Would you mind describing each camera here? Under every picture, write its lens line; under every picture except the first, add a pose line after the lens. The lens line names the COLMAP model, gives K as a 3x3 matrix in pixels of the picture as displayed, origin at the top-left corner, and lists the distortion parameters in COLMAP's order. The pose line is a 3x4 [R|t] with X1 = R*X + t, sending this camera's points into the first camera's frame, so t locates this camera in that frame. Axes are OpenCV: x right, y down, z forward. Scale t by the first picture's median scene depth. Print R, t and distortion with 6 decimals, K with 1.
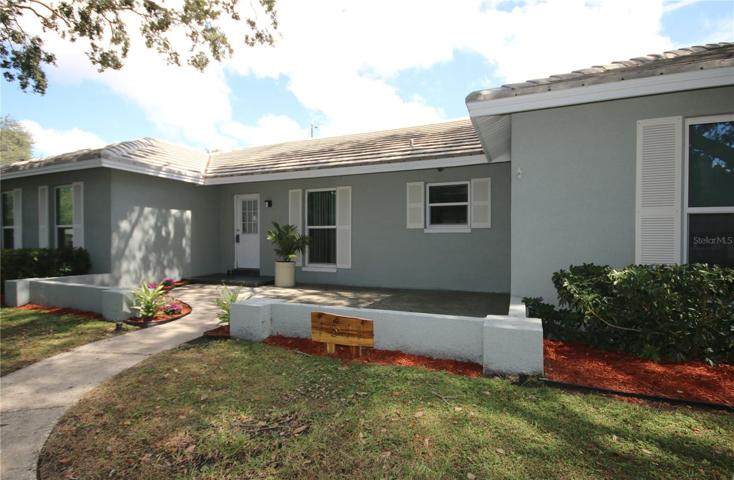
lens RADIAL K [[361.5, 0, 367.0], [0, 361.5, 240.0], [0, 0, 1]] dist [0.002619, 0.000187]
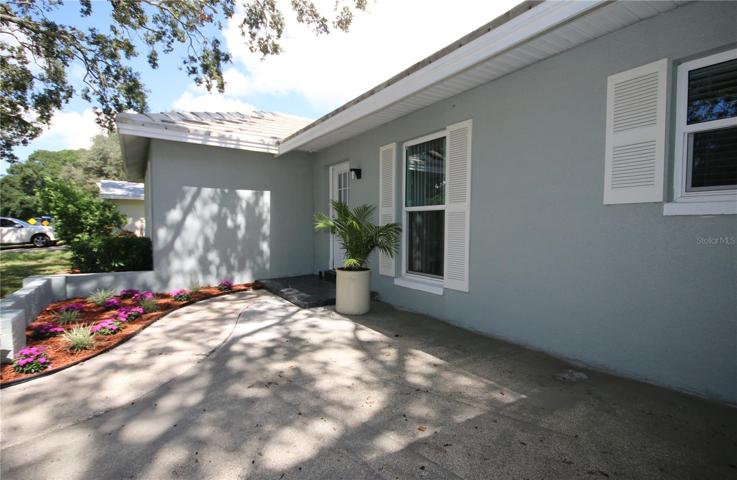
lens RADIAL K [[363.0, 0, 368.5], [0, 363.0, 240.0], [0, 0, 1]] dist [0.002619, 0.000187]
pose [[0.849535, 0.018635, -0.527203, 0.089900], [0.002335, 0.999233, 0.039083, -0.009696], [0.527527, -0.034433, 0.848840, 0.495538]]
